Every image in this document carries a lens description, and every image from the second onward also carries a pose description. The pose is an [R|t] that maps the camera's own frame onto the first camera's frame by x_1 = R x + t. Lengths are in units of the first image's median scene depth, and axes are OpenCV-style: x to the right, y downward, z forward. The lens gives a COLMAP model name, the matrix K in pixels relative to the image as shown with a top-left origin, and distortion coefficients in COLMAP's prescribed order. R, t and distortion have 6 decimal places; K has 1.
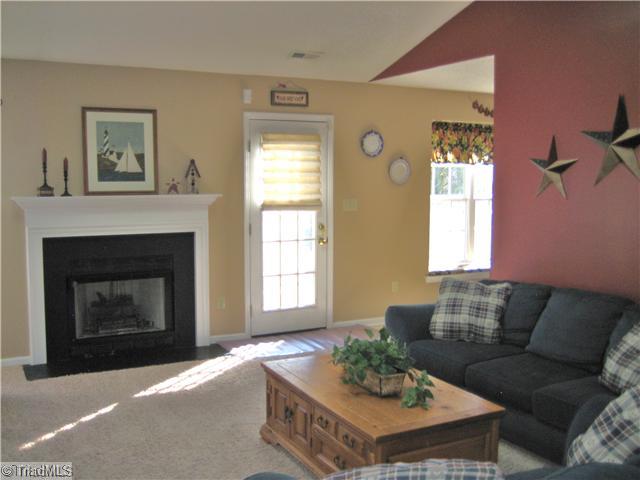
lens RADIAL K [[675.5, 0, 320.0], [0, 675.5, 240.0], [0, 0, 1]] dist [-0.078154, -0.002332]
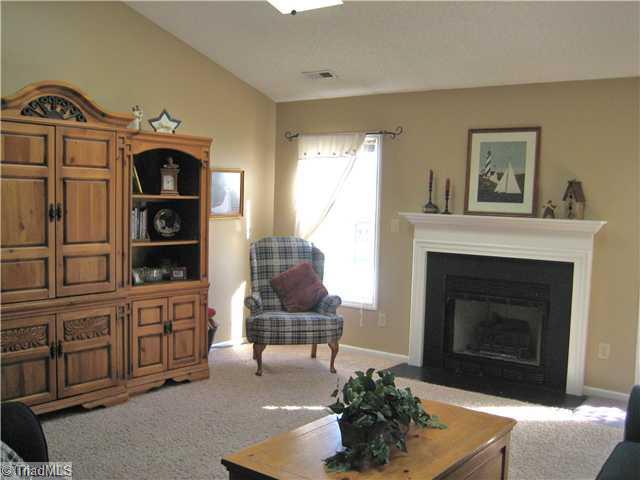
lens RADIAL K [[675.5, 0, 320.0], [0, 675.5, 240.0], [0, 0, 1]] dist [-0.078154, -0.002332]
pose [[0.436417, 0.069873, -0.897027, 0.475913], [-0.110222, 0.993623, 0.023773, -0.027265], [0.892968, 0.088497, 0.441335, 0.338443]]
